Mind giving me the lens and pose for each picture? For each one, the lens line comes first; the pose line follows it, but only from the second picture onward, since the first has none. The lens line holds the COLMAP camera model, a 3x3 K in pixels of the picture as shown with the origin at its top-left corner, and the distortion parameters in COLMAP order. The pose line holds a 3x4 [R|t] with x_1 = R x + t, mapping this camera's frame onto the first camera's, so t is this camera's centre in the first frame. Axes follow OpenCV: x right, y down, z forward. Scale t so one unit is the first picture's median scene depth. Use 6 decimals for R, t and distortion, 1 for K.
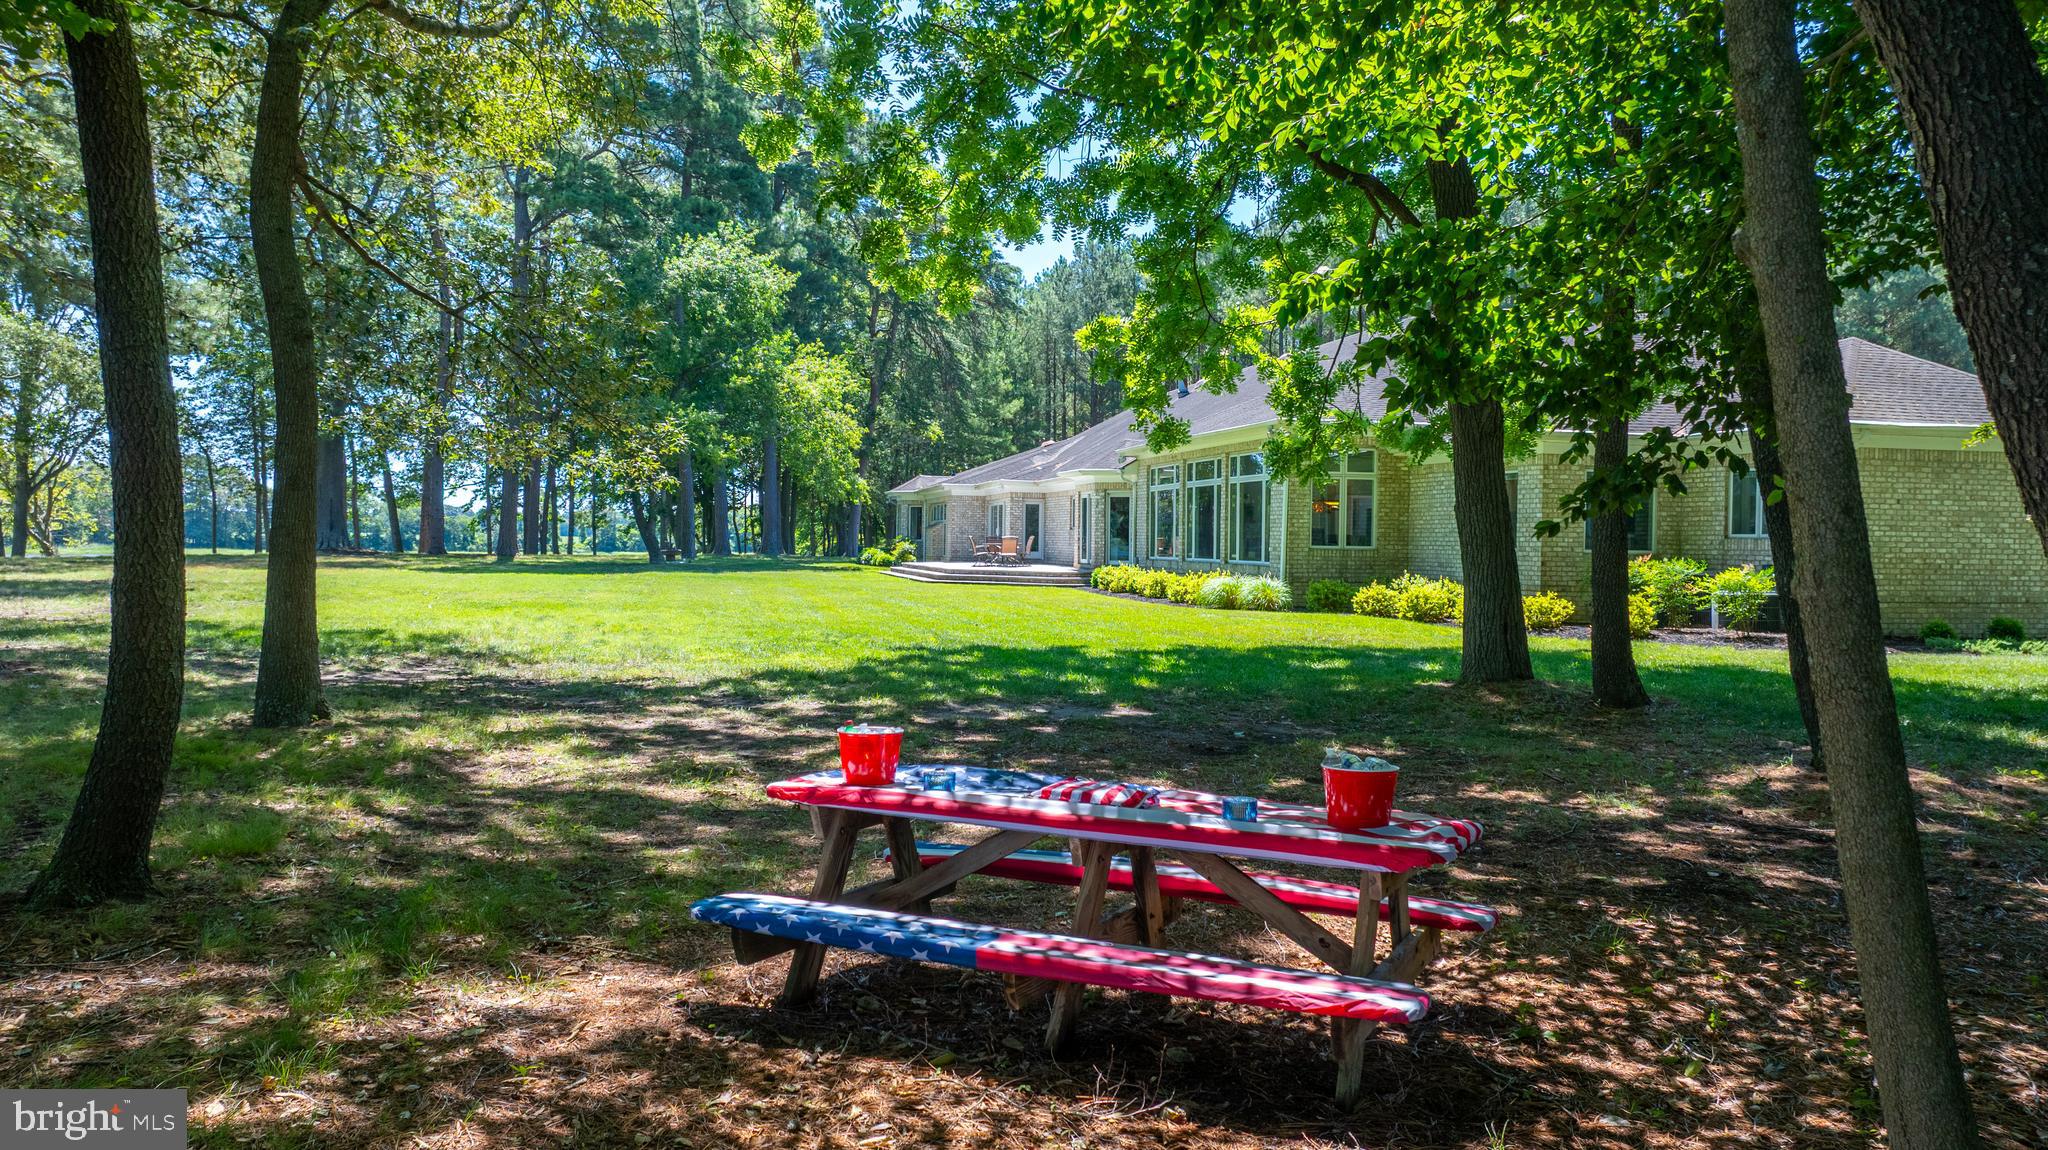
lens RADIAL K [[1486.3, 0, 1017.9], [0, 1486.3, 577.7], [0, 0, 1]] dist [0.001934, -0.057538]
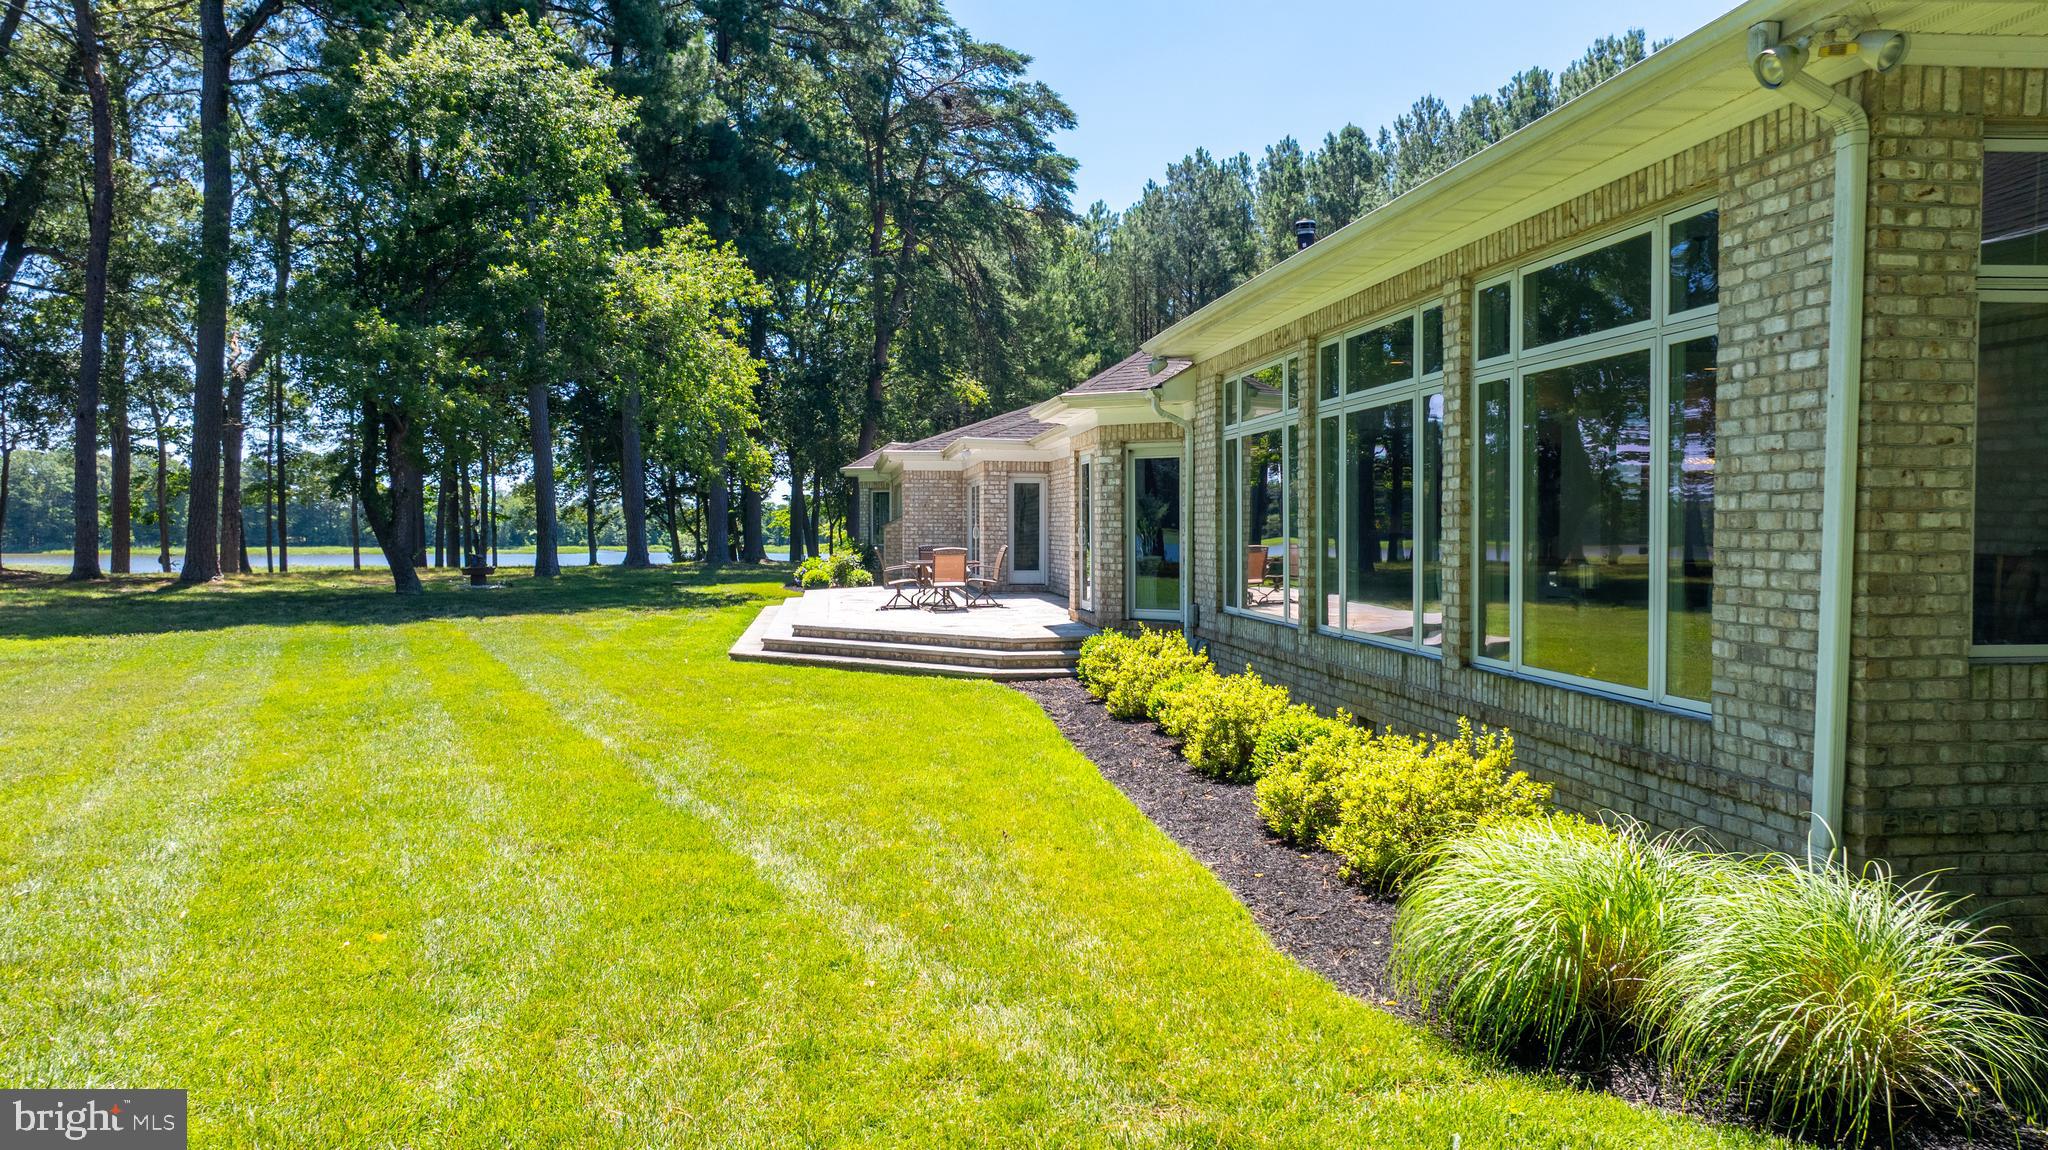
lens RADIAL K [[1486.3, 0, 1017.9], [0, 1486.3, 577.7], [0, 0, 1]] dist [0.001934, -0.057538]
pose [[0.996504, -0.012815, -0.082552, 0.047792], [0.013565, 0.999872, 0.008529, -0.018438], [0.082432, -0.009619, 0.996550, 0.433351]]
